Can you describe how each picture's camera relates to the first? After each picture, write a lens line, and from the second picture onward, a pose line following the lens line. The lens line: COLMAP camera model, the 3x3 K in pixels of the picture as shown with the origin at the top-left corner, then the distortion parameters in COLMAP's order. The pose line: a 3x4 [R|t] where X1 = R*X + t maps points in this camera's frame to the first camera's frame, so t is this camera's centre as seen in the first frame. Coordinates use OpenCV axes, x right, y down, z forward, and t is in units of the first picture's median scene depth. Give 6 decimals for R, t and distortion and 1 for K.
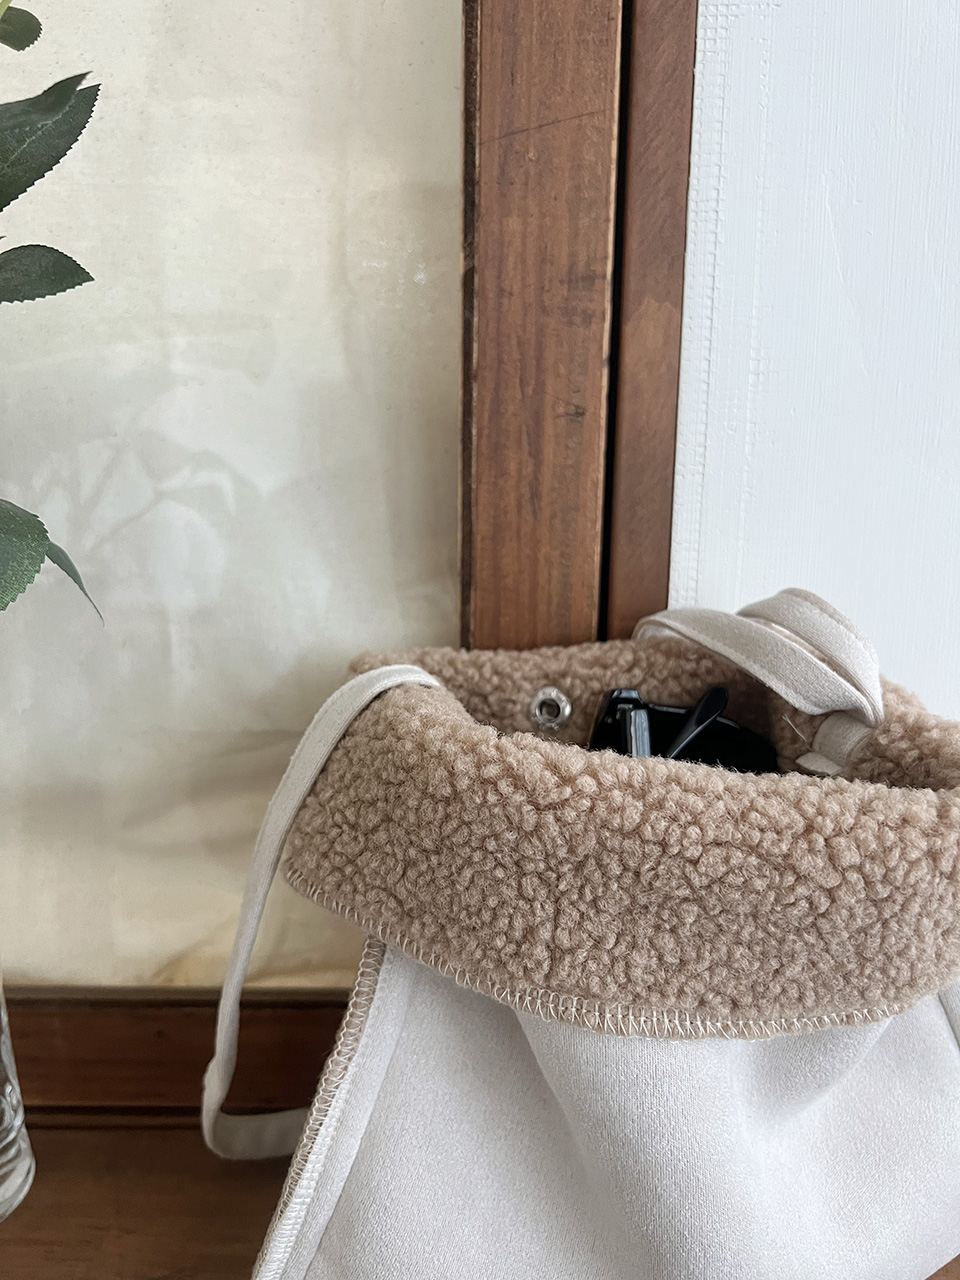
lens RADIAL K [[957.5, 0, 488.4], [0, 957.5, 638.0], [0, 0, 1]] dist [0.062801, -0.118083]
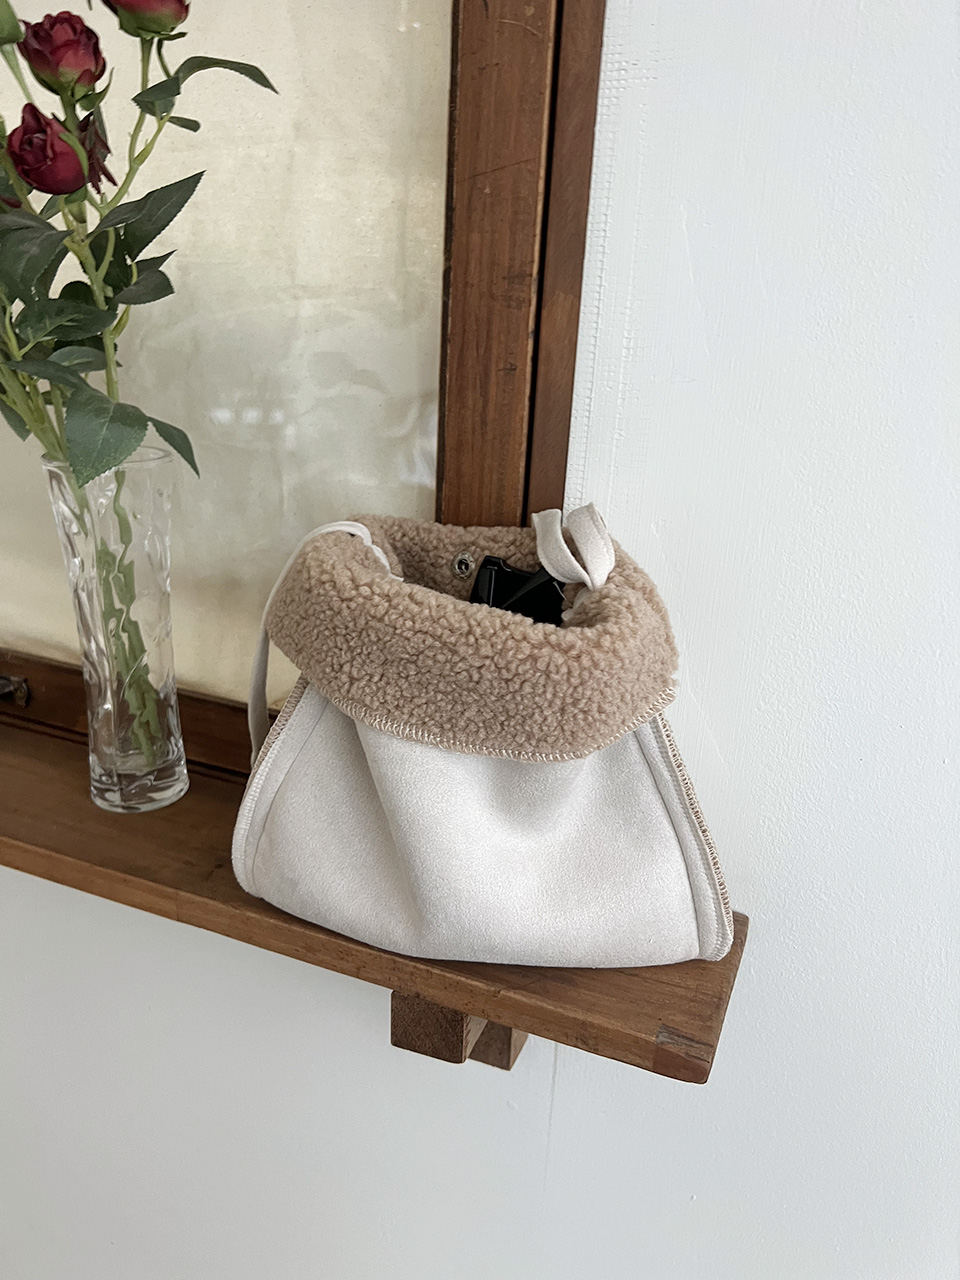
lens RADIAL K [[962.4, 0, 490.2], [0, 962.4, 645.8], [0, 0, 1]] dist [0.073701, -0.120342]
pose [[0.919422, 0.163216, -0.357805, 0.694479], [-0.118879, 0.982594, 0.142747, -0.025669], [0.374875, -0.088709, 0.922821, -0.438865]]
